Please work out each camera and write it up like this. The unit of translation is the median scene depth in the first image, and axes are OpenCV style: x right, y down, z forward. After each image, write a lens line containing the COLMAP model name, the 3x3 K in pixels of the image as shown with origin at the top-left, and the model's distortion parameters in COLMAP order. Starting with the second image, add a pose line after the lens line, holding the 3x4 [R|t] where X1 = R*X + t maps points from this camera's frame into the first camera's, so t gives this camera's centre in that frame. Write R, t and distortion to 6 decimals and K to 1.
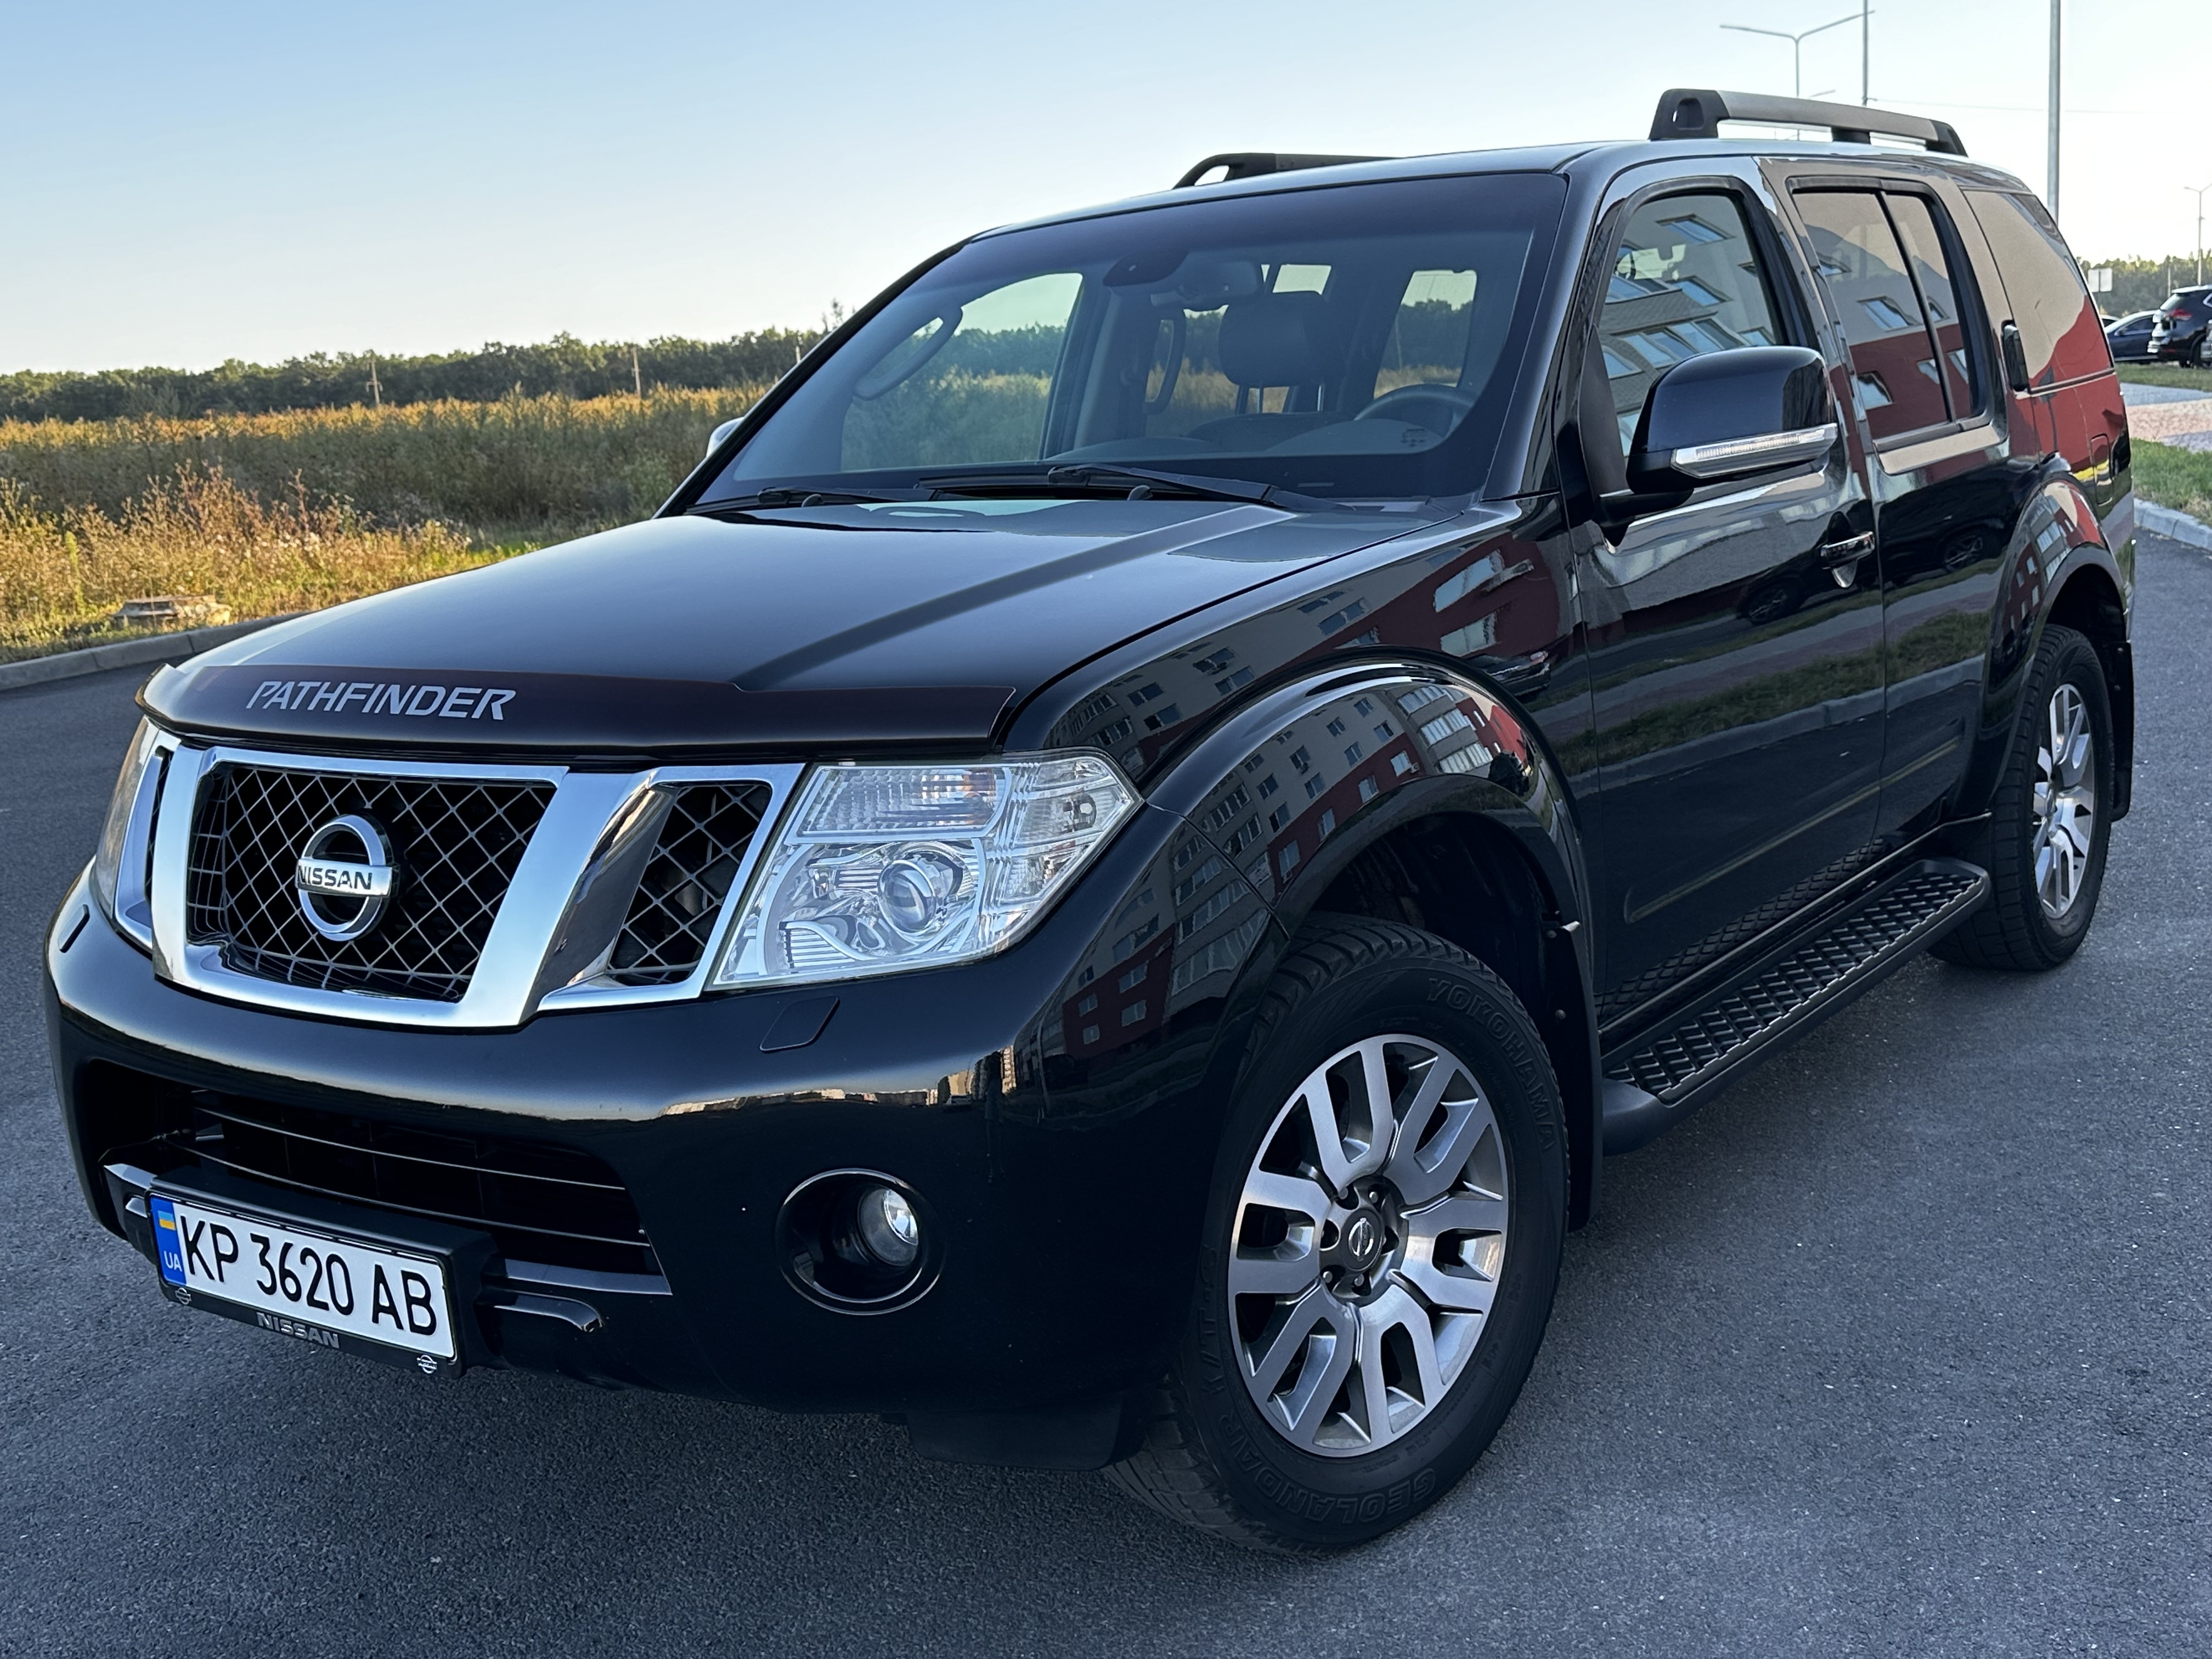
lens RADIAL K [[2389.1, 0, 1101.9], [0, 2389.1, 838.8], [0, 0, 1]] dist [0.188711, -0.505531]
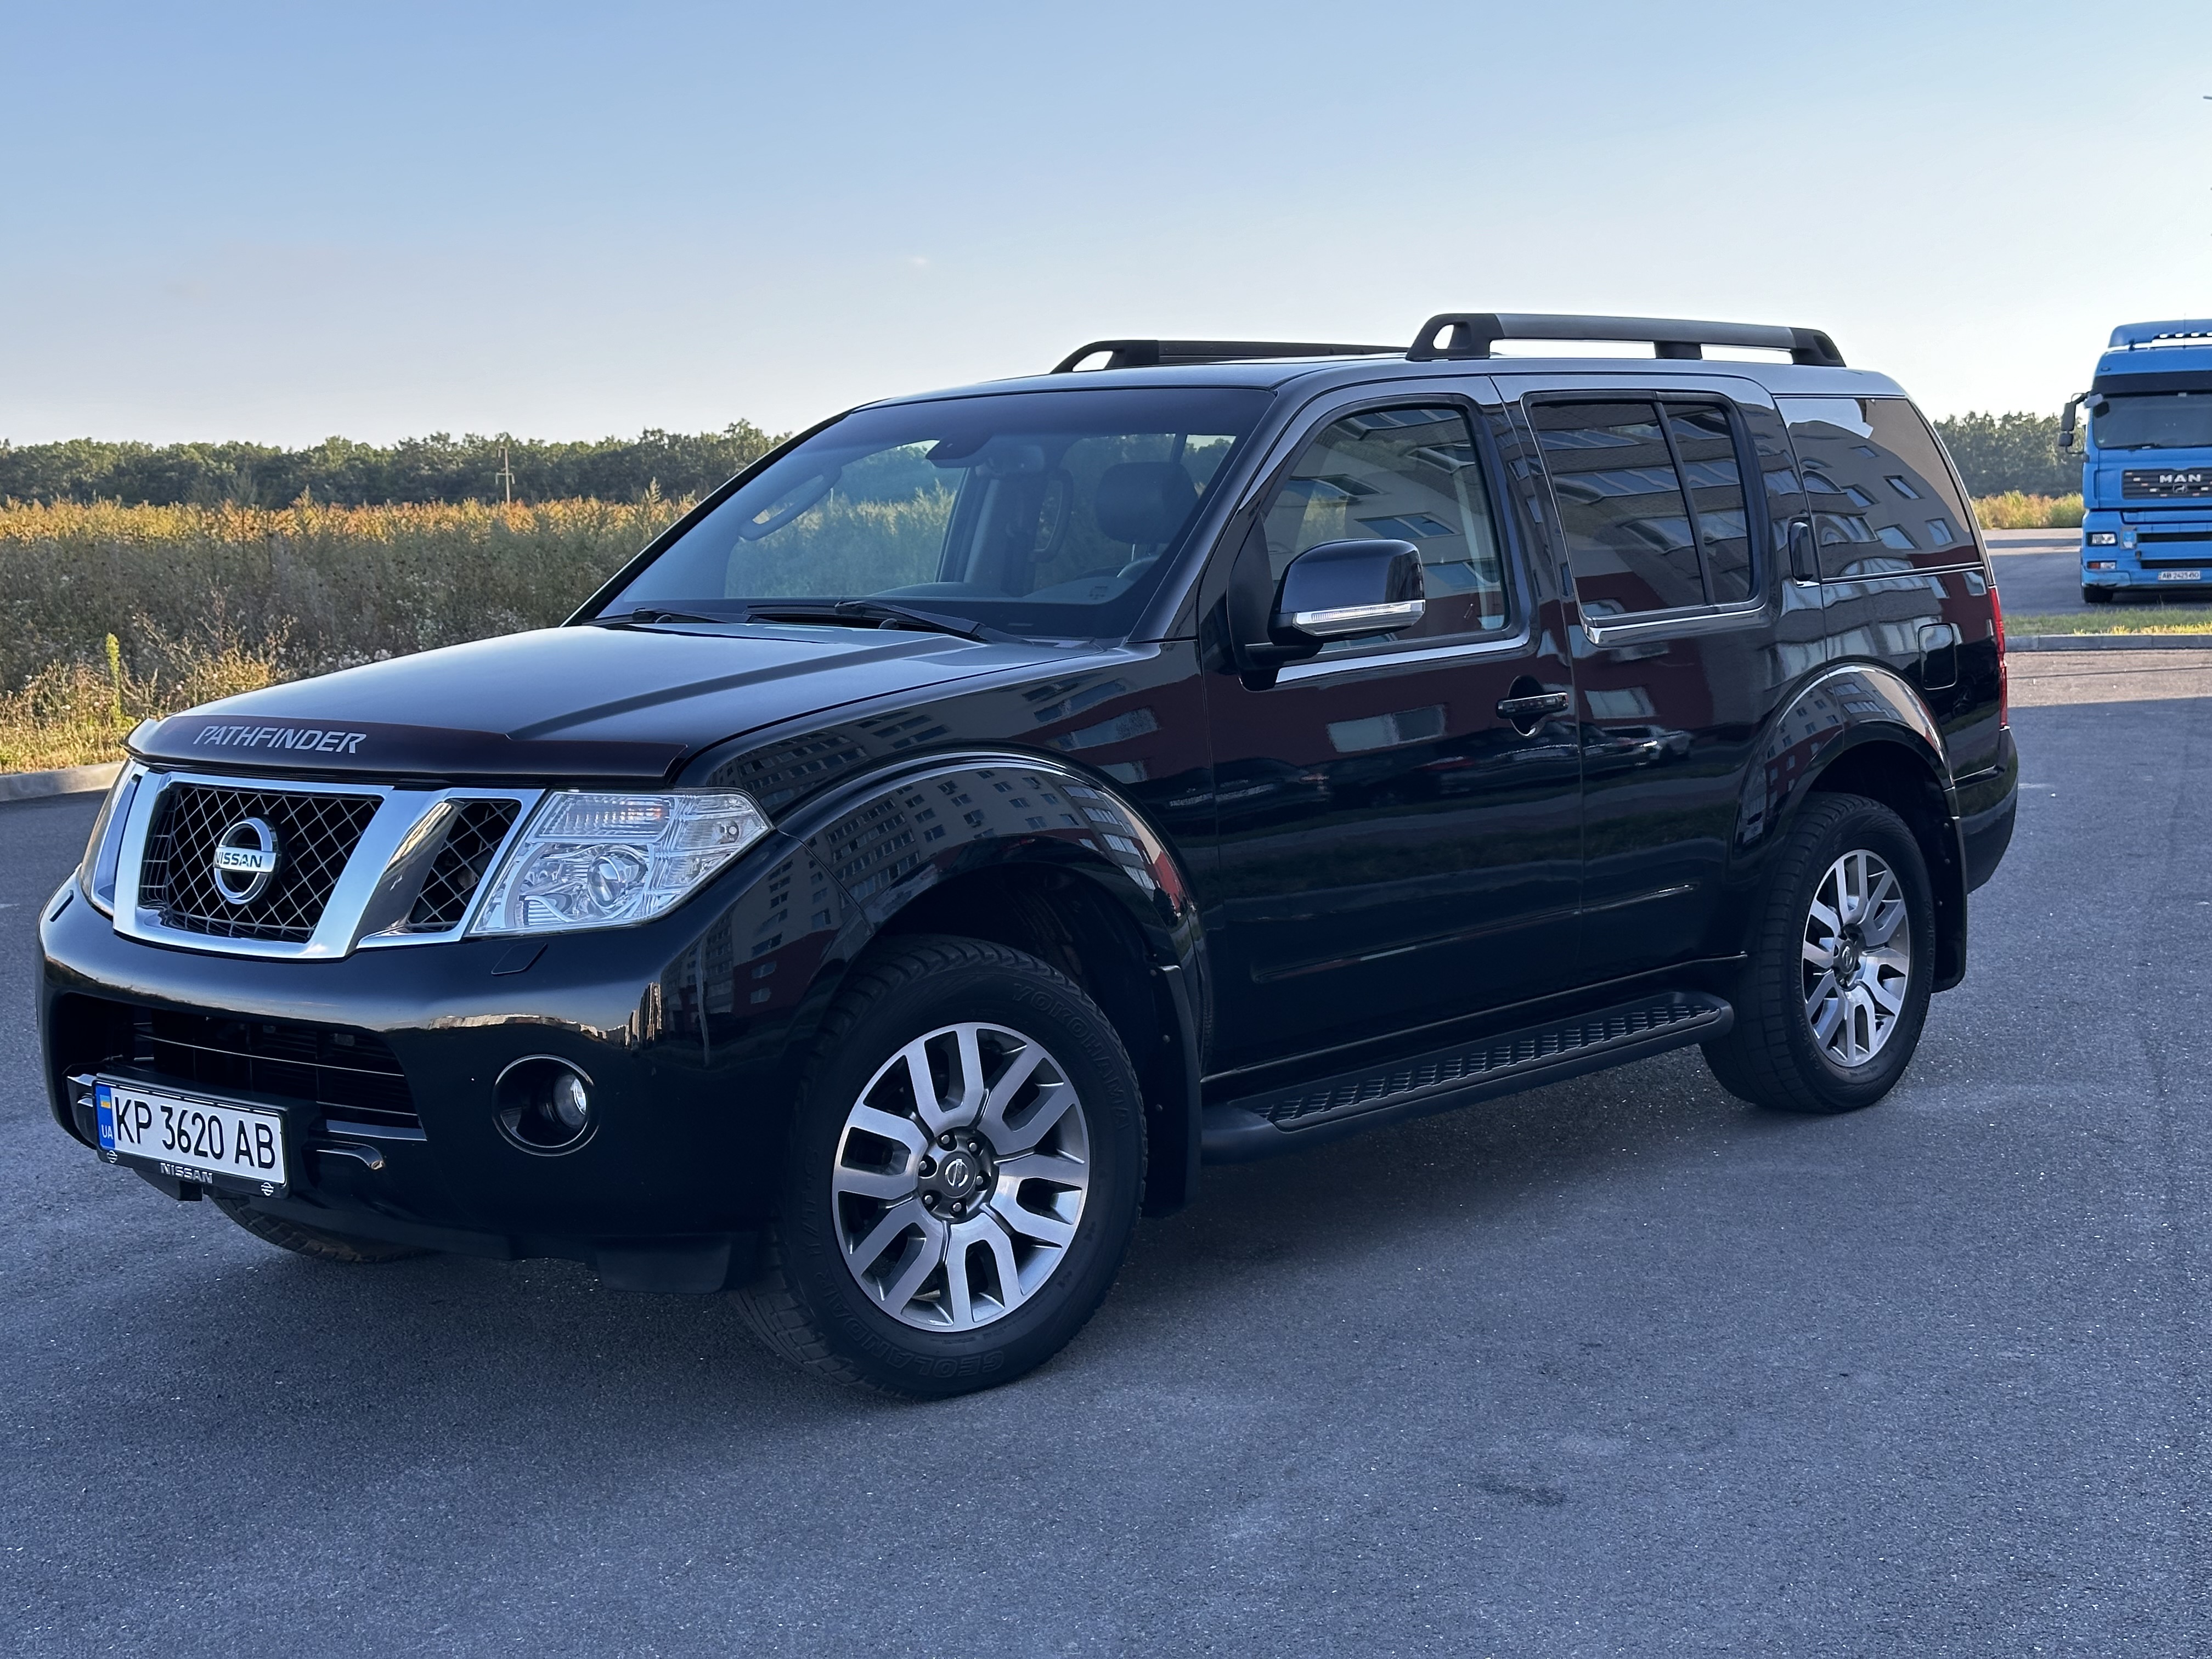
lens RADIAL K [[3097.6, 0, 1106.0], [0, 3097.6, 829.5], [0, 0, 1]] dist [0.104191, -0.092096]
pose [[0.994407, 0.054064, -0.090732, 0.361098], [-0.061391, 0.994902, -0.080010, 0.114592], [0.085944, 0.085133, 0.992656, -0.792383]]
